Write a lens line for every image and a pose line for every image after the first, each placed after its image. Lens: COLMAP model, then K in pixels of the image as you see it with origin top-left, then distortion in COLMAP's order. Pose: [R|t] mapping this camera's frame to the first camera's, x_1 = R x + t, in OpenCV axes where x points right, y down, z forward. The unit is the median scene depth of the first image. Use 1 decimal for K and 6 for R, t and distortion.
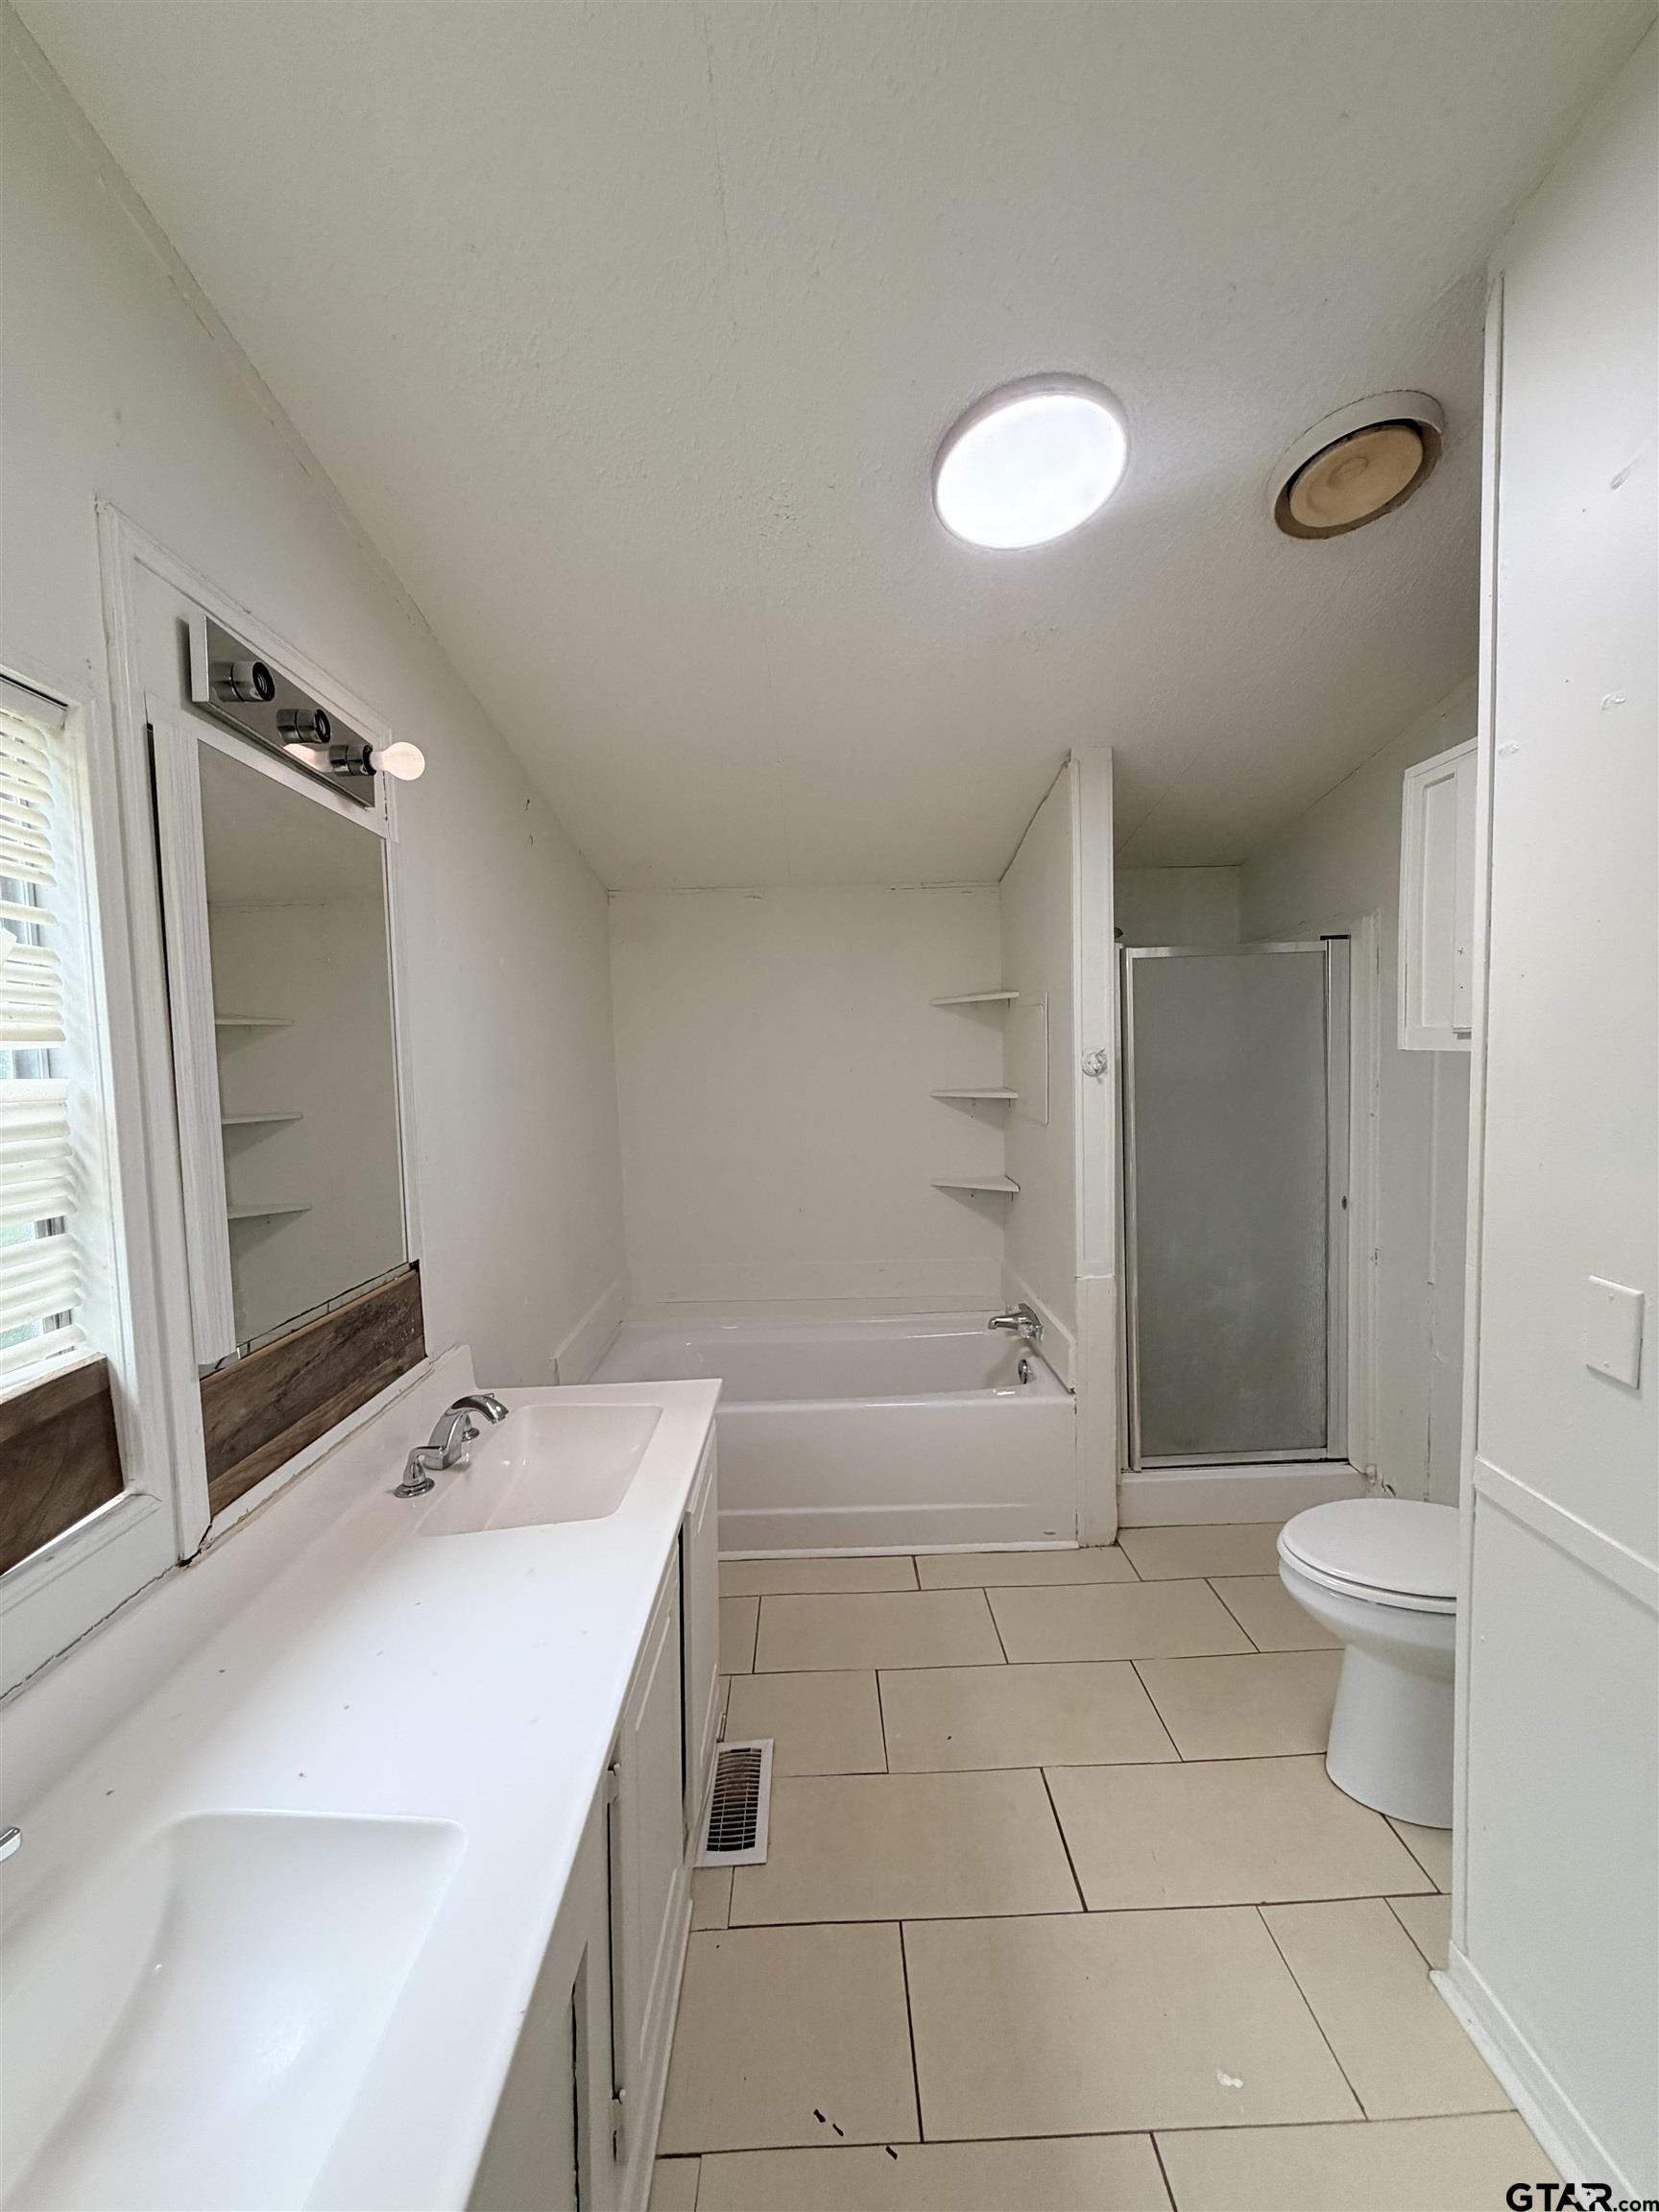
lens RADIAL K [[881.3, 0, 829.5], [0, 881.3, 1106.0], [0, 0, 1]] dist [0.000637, -0.000079]
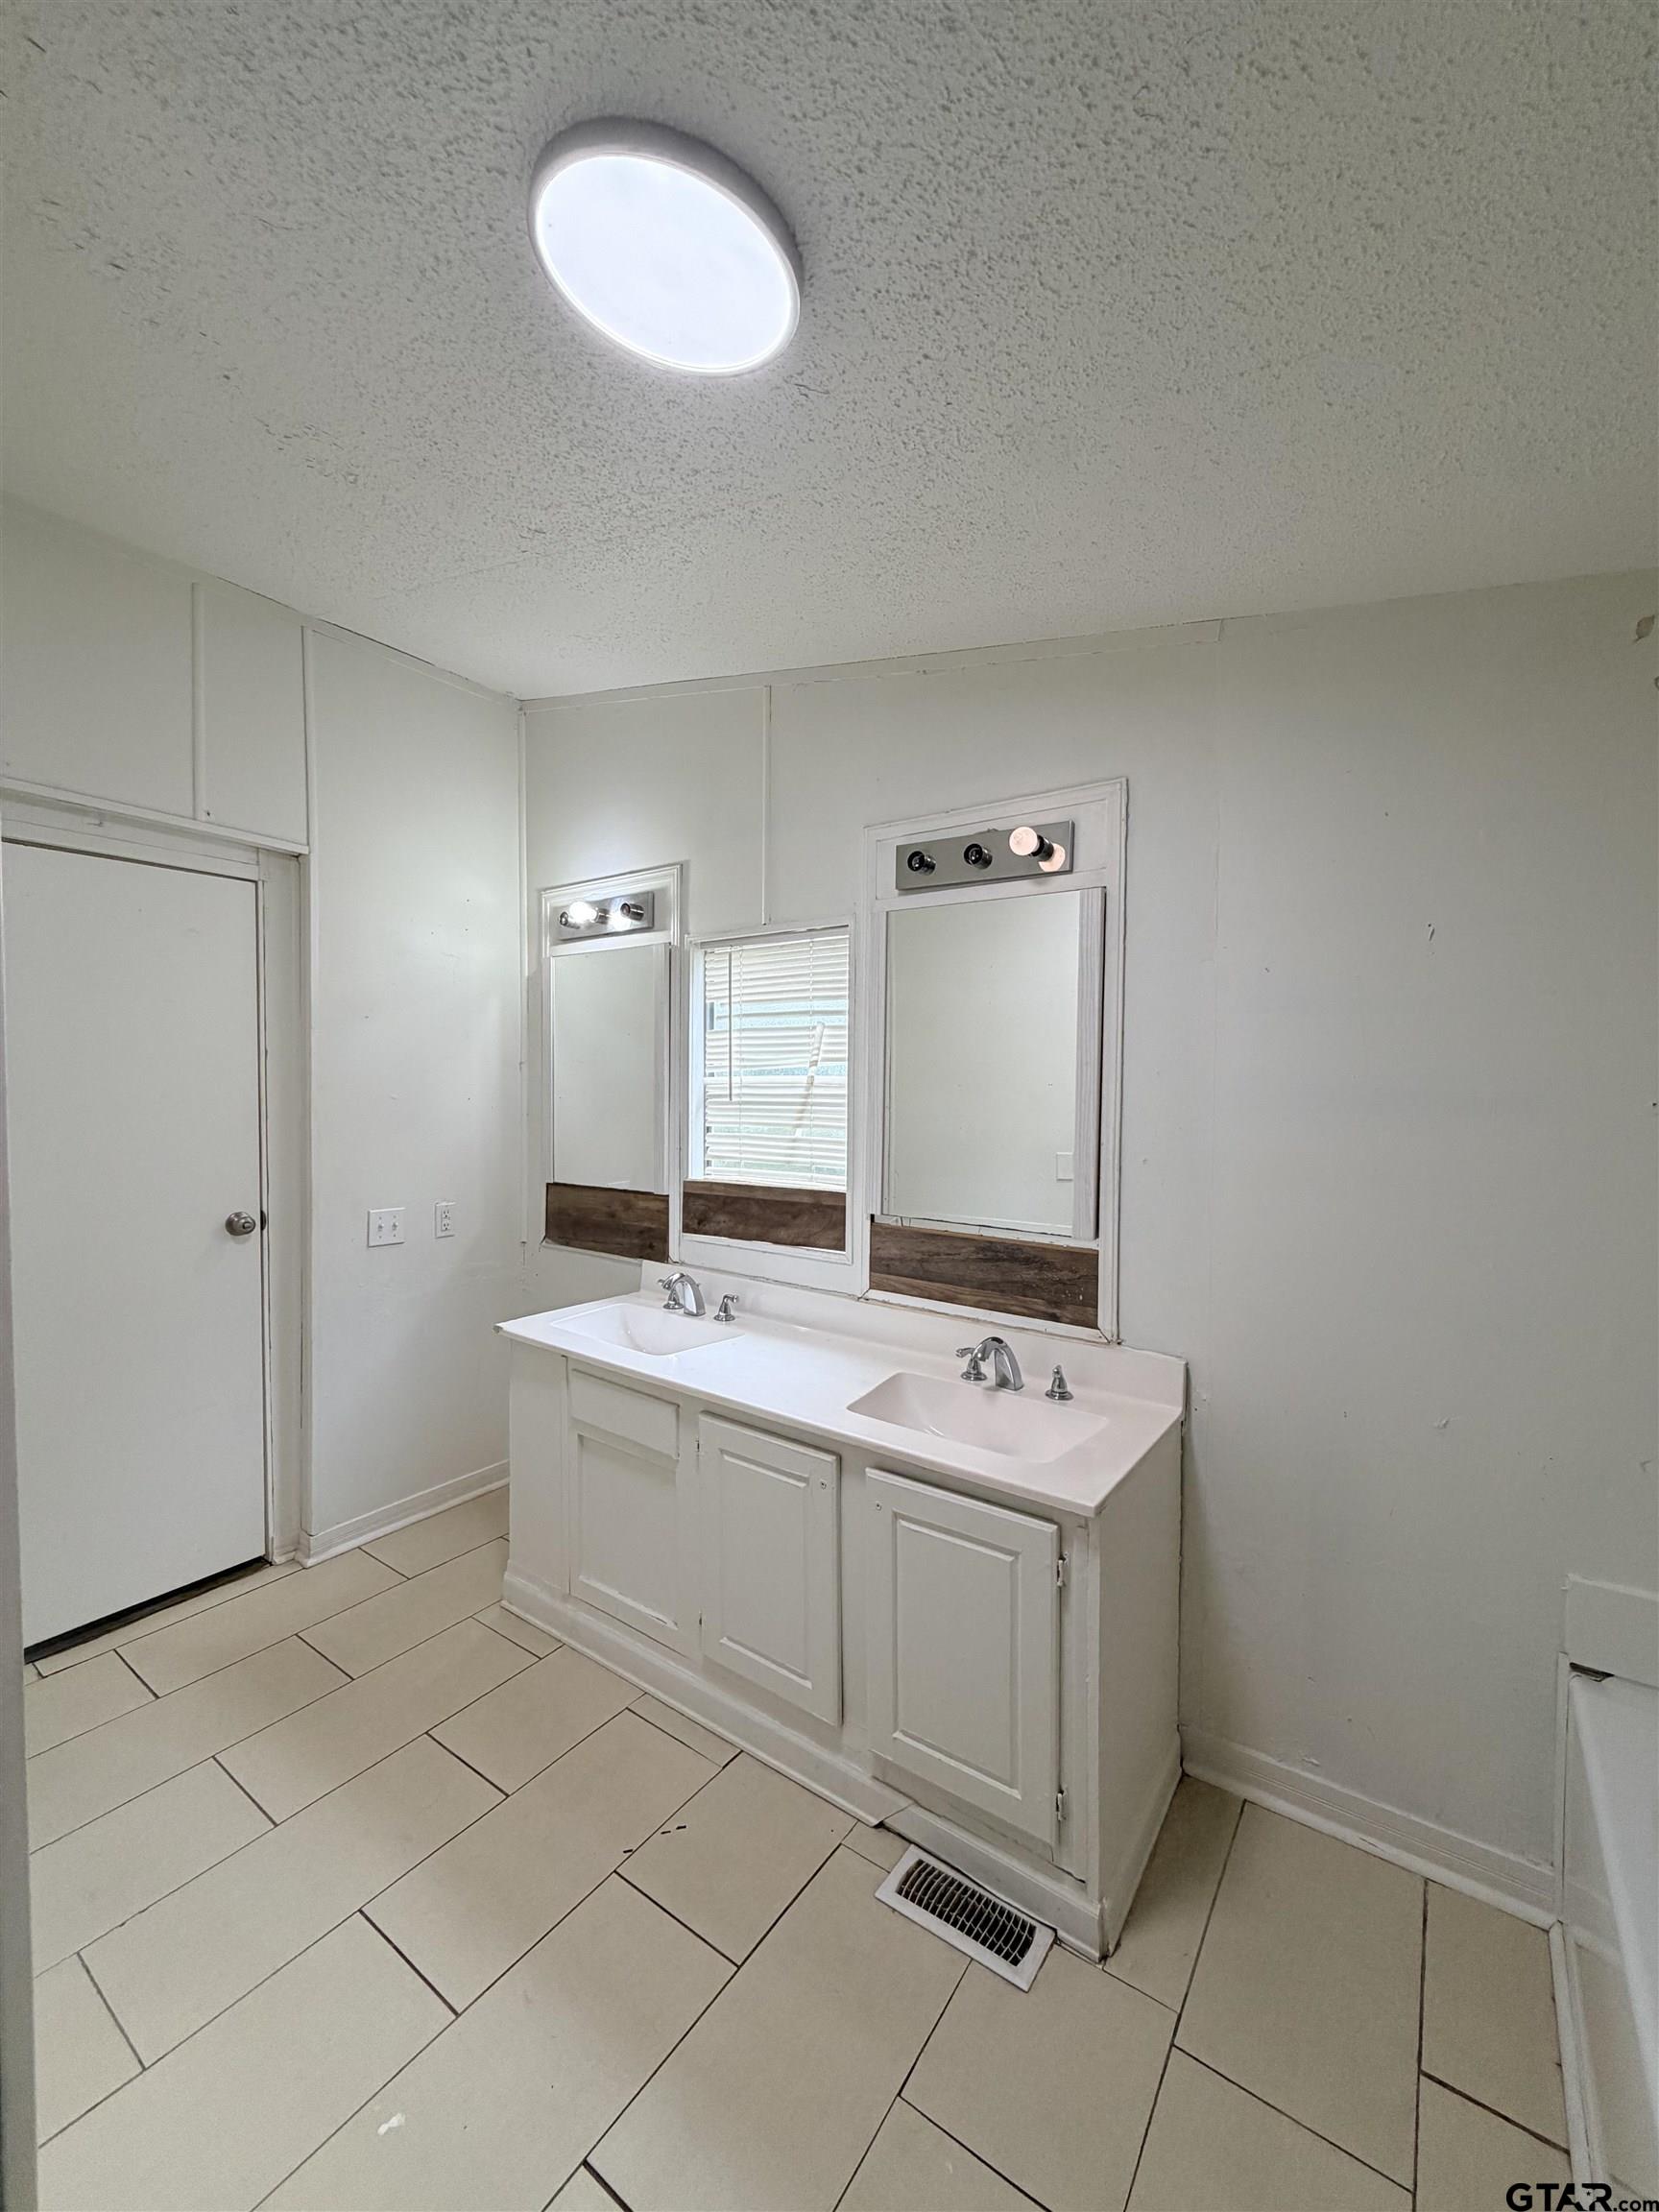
lens RADIAL K [[881.3, 0, 829.5], [0, 881.3, 1106.0], [0, 0, 1]] dist [0.000637, -0.000079]
pose [[-0.583922, 0.050358, -0.810246, 0.910276], [-0.038681, 0.995215, 0.089731, -0.128590], [0.810888, 0.083737, -0.579180, 1.874526]]
